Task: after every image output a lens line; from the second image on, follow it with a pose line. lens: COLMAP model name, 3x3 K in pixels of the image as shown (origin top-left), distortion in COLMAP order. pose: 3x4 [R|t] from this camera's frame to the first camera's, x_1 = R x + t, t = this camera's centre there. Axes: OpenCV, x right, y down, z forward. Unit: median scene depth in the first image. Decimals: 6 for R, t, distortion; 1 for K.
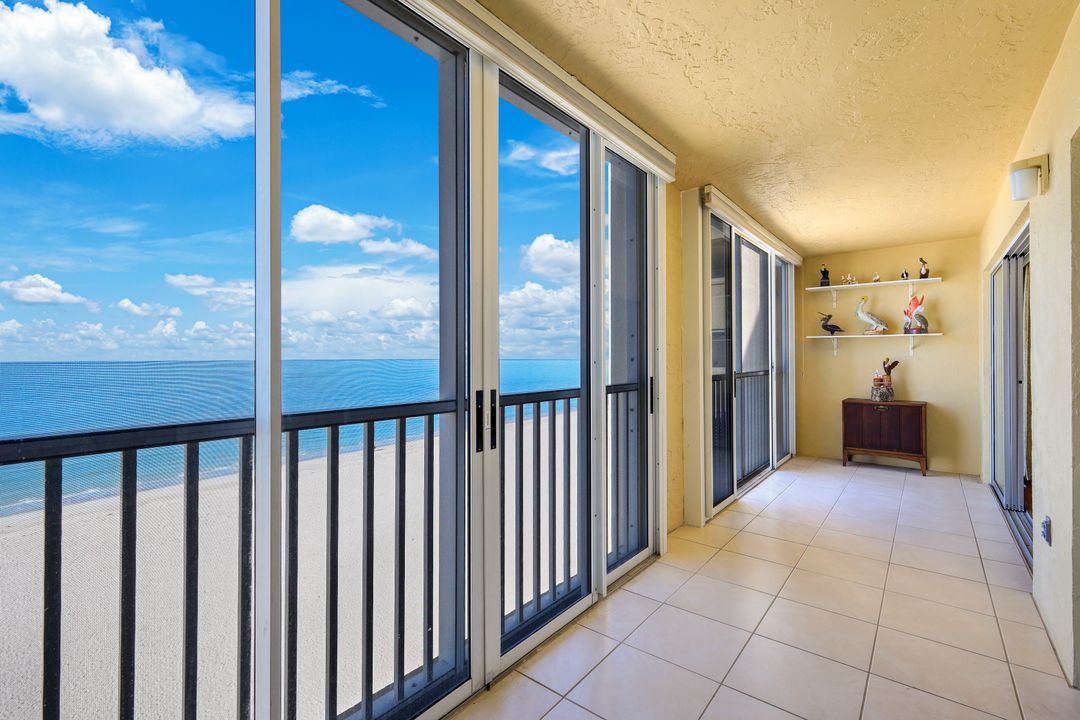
lens RADIAL K [[479.1, 0, 539.9], [0, 479.1, 359.9], [0, 0, 1]] dist [0.001403, 0.000365]
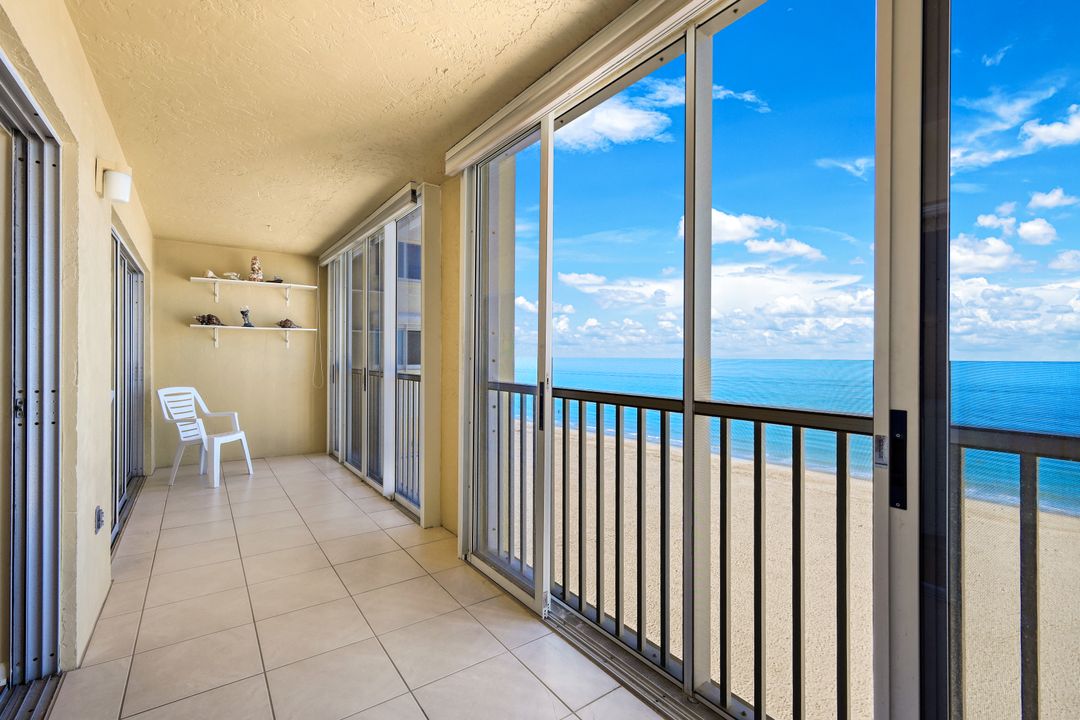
lens RADIAL K [[479.1, 0, 539.9], [0, 479.1, 360.2], [0, 0, 1]] dist [0.001403, 0.000365]
pose [[0.999997, 0.000264, 0.002437, -0.823609], [-0.000273, 0.999994, 0.003437, 0.006701], [-0.002436, -0.003438, 0.999991, -0.038333]]
